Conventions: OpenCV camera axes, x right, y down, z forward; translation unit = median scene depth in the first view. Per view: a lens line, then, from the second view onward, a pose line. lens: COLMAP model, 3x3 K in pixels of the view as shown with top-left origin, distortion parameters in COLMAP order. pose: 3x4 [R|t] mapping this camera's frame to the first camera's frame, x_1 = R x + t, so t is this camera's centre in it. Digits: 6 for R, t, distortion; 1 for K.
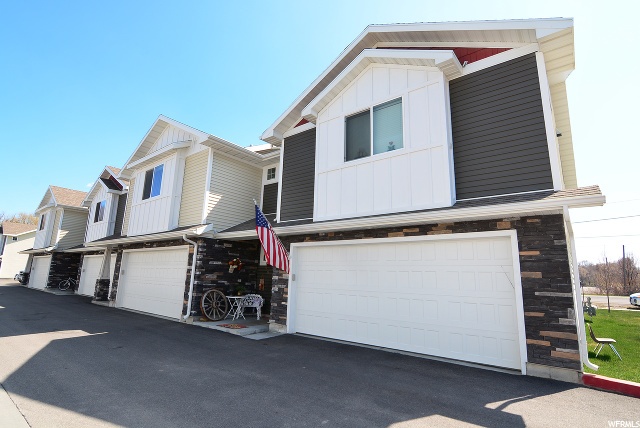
lens RADIAL K [[316.5, 0, 326.1], [0, 316.5, 214.8], [0, 0, 1]] dist [-0.006764, -0.008114]
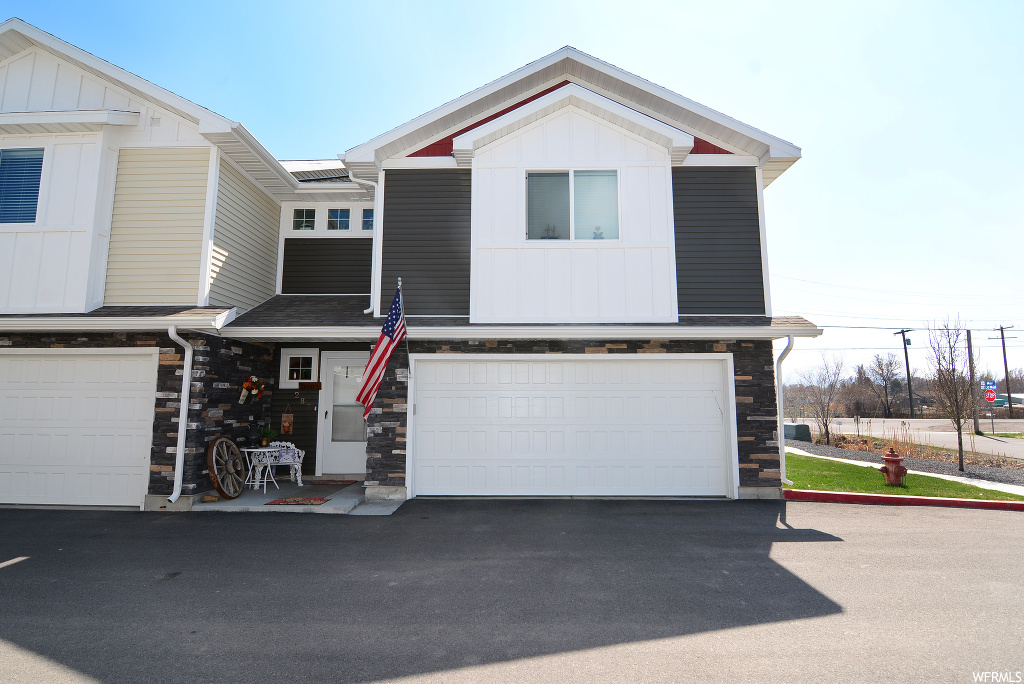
lens RADIAL K [[501.2, 0, 514.0], [0, 501.2, 343.8], [0, 0, 1]] dist [-0.005200, -0.000093]
pose [[0.796411, 0.045157, 0.603068, -0.592147], [-0.095988, 0.994006, 0.052333, 0.002081], [-0.597090, -0.099566, 0.795972, 0.133223]]
